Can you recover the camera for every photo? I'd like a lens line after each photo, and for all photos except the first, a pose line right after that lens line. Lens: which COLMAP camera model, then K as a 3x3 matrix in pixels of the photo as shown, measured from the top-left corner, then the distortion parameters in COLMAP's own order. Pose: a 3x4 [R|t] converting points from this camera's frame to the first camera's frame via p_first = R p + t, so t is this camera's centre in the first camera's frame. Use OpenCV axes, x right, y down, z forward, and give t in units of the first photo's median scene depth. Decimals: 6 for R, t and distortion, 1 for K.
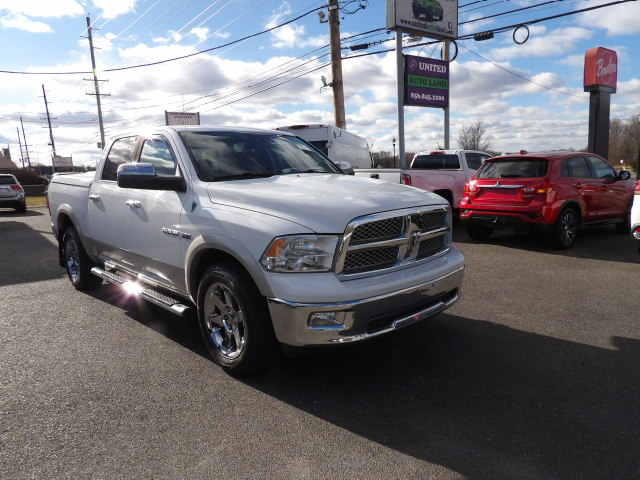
lens RADIAL K [[459.4, 0, 326.1], [0, 459.4, 240.1], [0, 0, 1]] dist [-0.032941, 0.034739]
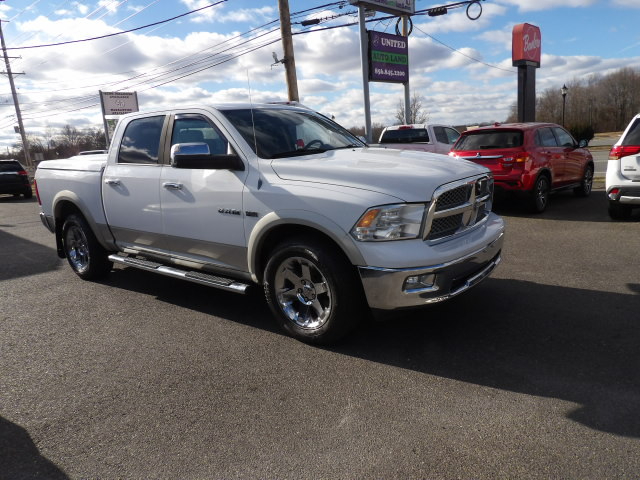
lens RADIAL K [[459.4, 0, 322.9], [0, 459.4, 242.5], [0, 0, 1]] dist [-0.032941, 0.034739]
pose [[0.989262, -0.058818, 0.133796, -0.161772], [0.052001, 0.997192, 0.053896, 0.004442], [-0.136591, -0.046360, 0.989542, -0.012010]]
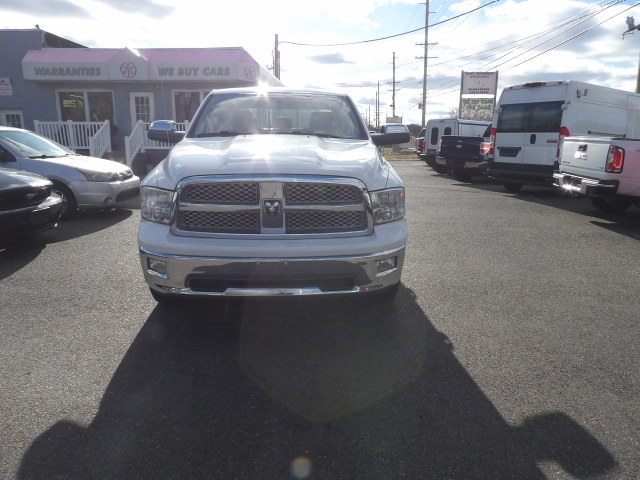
lens RADIAL K [[459.4, 0, 326.7], [0, 459.4, 239.6], [0, 0, 1]] dist [-0.032941, 0.034739]
pose [[0.755923, 0.180736, -0.629218, 0.444719], [-0.130692, 0.983451, 0.125476, -0.036931], [0.641482, -0.012617, 0.767034, 0.186513]]
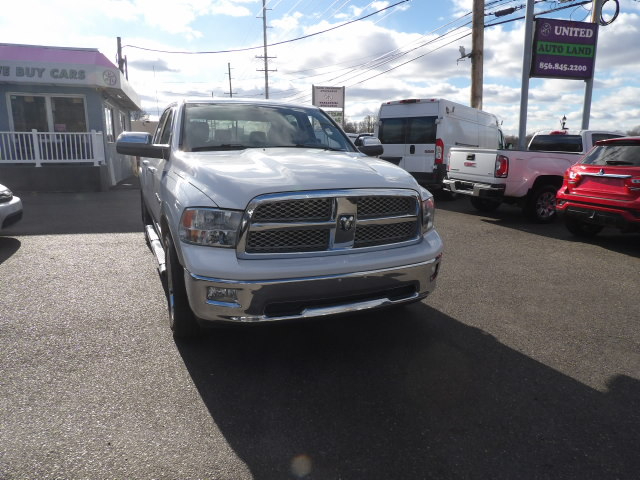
lens RADIAL K [[459.4, 0, 326.9], [0, 459.4, 238.0], [0, 0, 1]] dist [-0.032941, 0.034739]
pose [[0.937570, 0.103877, -0.331922, 0.237220], [-0.088137, 0.994166, 0.062173, -0.014194], [0.336443, -0.029037, 0.941256, 0.066282]]
